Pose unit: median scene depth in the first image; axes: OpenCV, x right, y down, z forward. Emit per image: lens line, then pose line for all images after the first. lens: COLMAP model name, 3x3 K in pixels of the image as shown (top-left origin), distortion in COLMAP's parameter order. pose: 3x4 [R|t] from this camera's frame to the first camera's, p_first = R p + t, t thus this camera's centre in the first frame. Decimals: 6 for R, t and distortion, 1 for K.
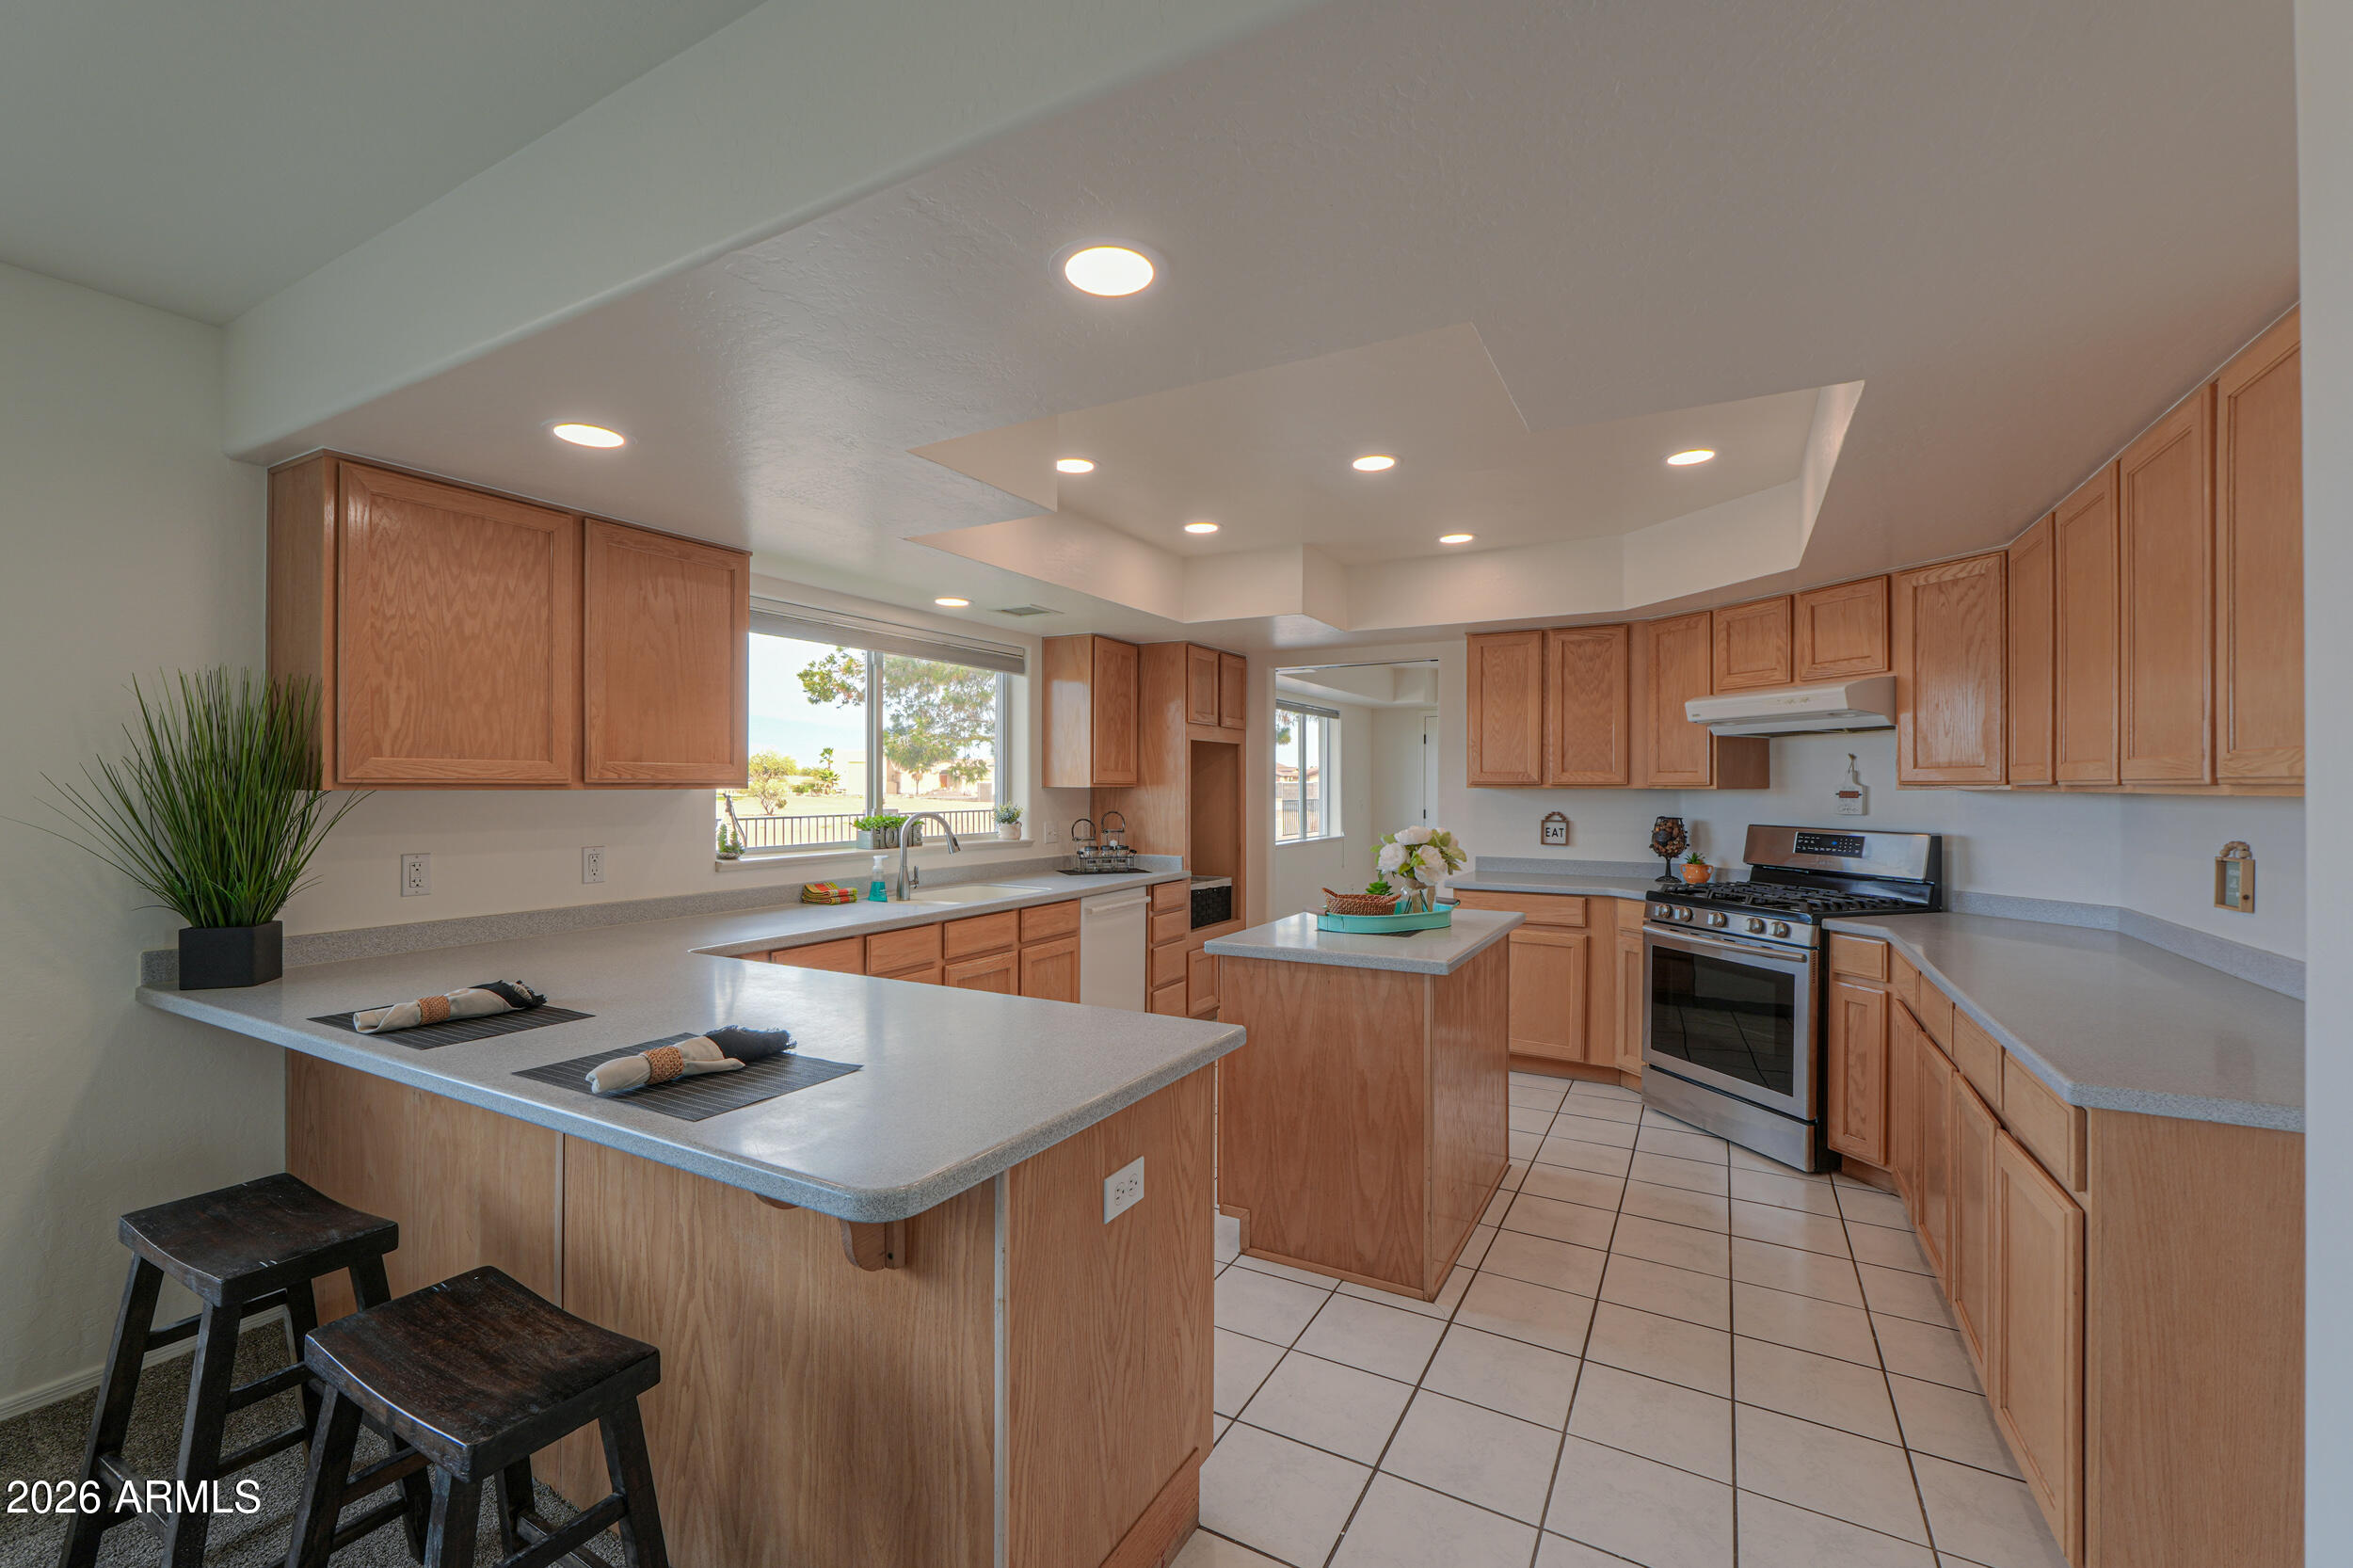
lens RADIAL K [[986.7, 0, 1167.2], [0, 986.7, 785.2], [0, 0, 1]] dist [-0.007531, 0.002129]
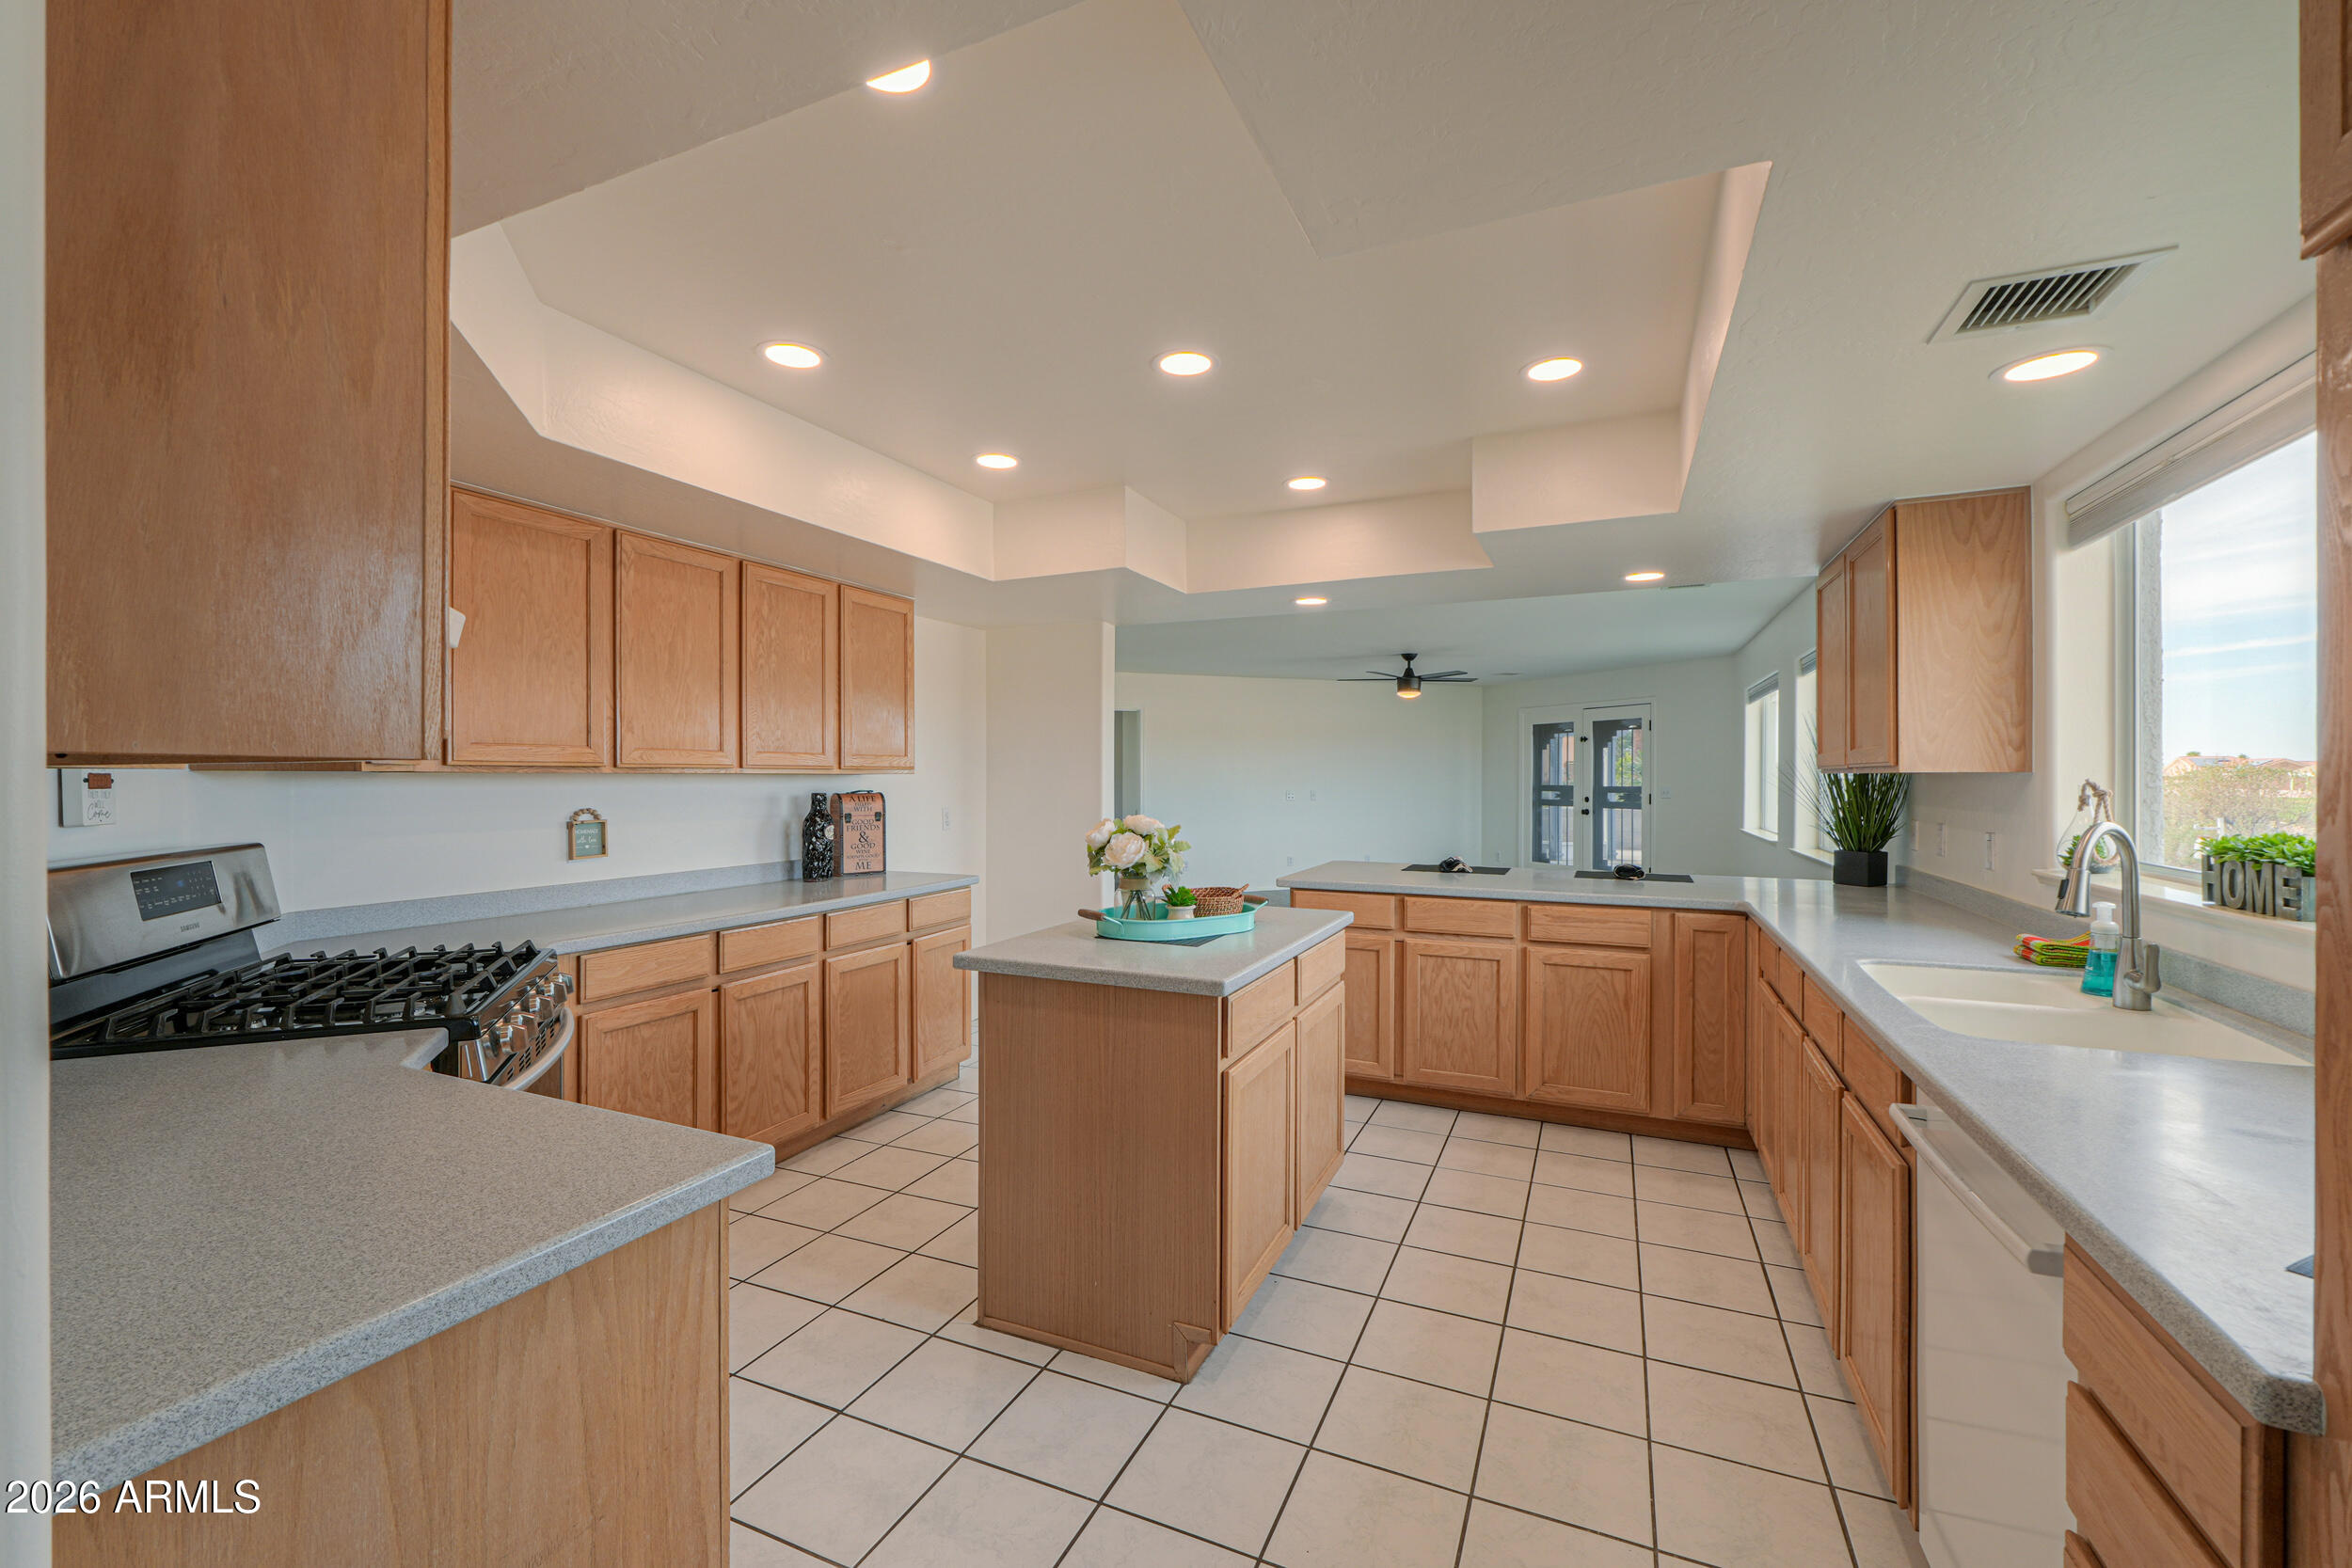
lens RADIAL K [[986.2, 0, 1158.8], [0, 986.2, 780.8], [0, 0, 1]] dist [-0.007531, 0.002129]
pose [[-0.997020, -0.001473, -0.077124, 0.271734], [-0.001941, 0.999980, 0.005992, 0.006280], [0.077113, 0.006124, -0.997004, 1.677930]]
